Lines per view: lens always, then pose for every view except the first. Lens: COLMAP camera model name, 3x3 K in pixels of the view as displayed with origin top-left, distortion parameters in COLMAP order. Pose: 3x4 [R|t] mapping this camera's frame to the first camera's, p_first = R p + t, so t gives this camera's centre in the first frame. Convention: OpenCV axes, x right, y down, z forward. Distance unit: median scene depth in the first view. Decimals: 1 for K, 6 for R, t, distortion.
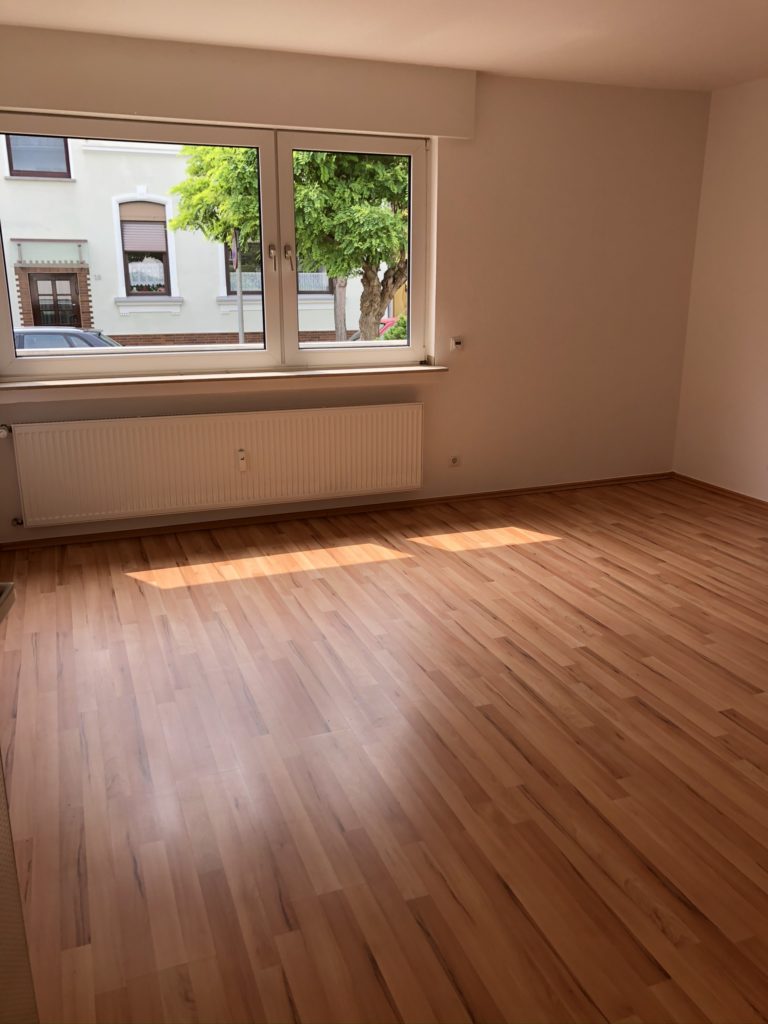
lens RADIAL K [[837.4, 0, 384.3], [0, 837.4, 511.5], [0, 0, 1]] dist [-0.007494, -0.007267]
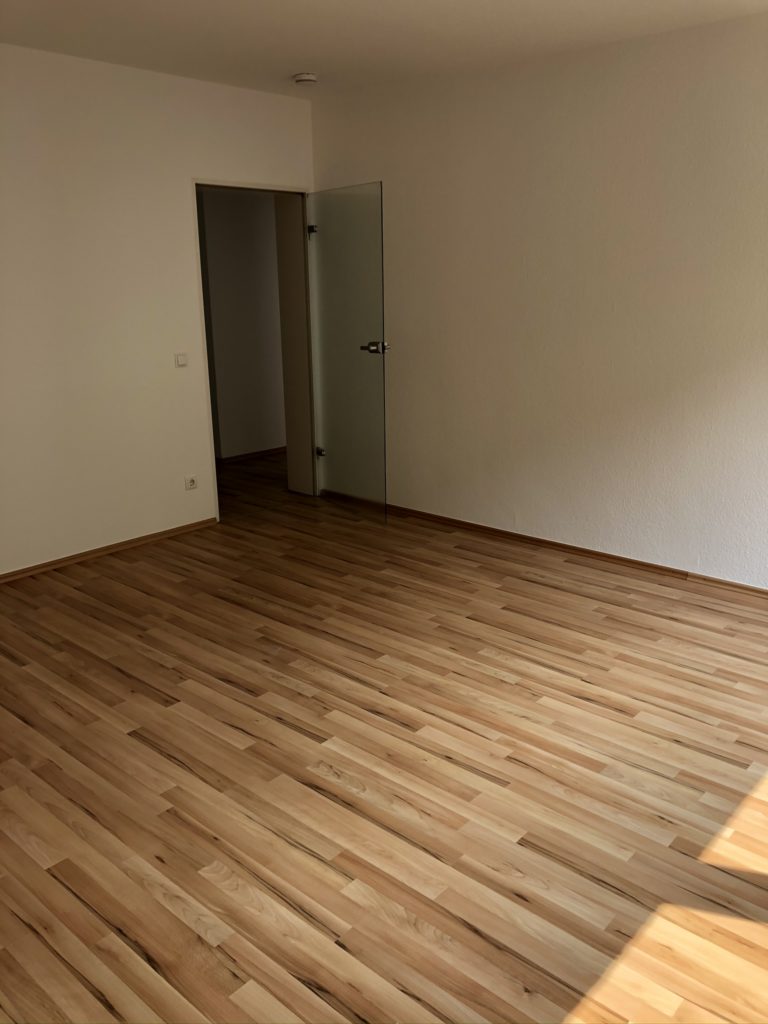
lens RADIAL K [[837.4, 0, 385.5], [0, 837.4, 512.3], [0, 0, 1]] dist [-0.007494, -0.007267]
pose [[-0.890362, 0.133672, -0.435186, 0.543436], [-0.115689, 0.858107, 0.500268, -0.483377], [0.440308, 0.495766, -0.748562, 1.623610]]
